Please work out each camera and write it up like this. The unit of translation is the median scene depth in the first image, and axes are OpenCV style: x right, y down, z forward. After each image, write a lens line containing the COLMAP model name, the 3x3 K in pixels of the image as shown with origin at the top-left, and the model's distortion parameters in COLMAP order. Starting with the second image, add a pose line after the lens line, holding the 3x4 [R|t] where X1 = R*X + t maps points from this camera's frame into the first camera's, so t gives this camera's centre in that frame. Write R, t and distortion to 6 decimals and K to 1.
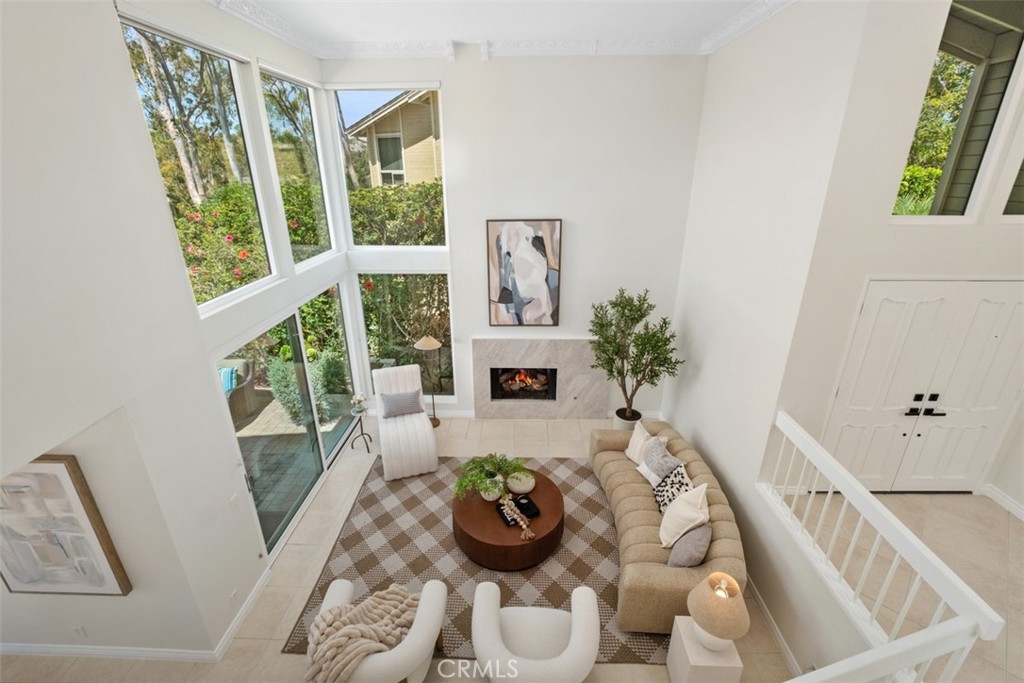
lens RADIAL K [[441.5, 0, 514.5], [0, 441.5, 338.1], [0, 0, 1]] dist [0.000913, -0.003458]
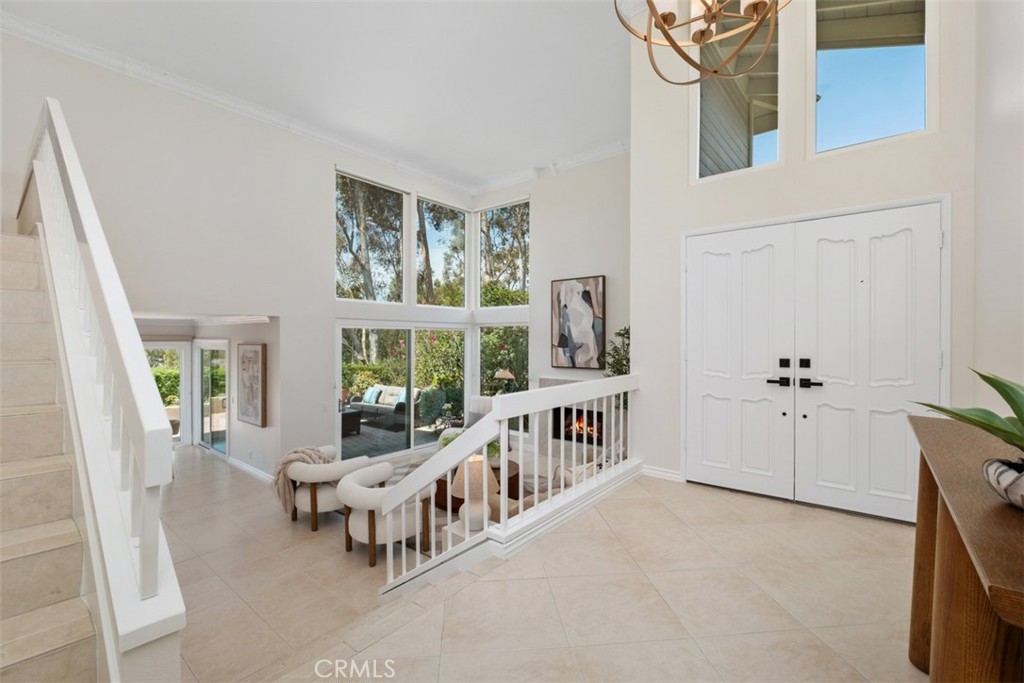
lens RADIAL K [[446.1, 0, 512.6], [0, 446.1, 340.8], [0, 0, 1]] dist [0.002851, -0.004755]
pose [[0.789415, 0.009014, -0.613794, 0.635846], [-0.227592, 0.932928, -0.279011, 0.281992], [0.570110, 0.359950, 0.738519, 0.024872]]
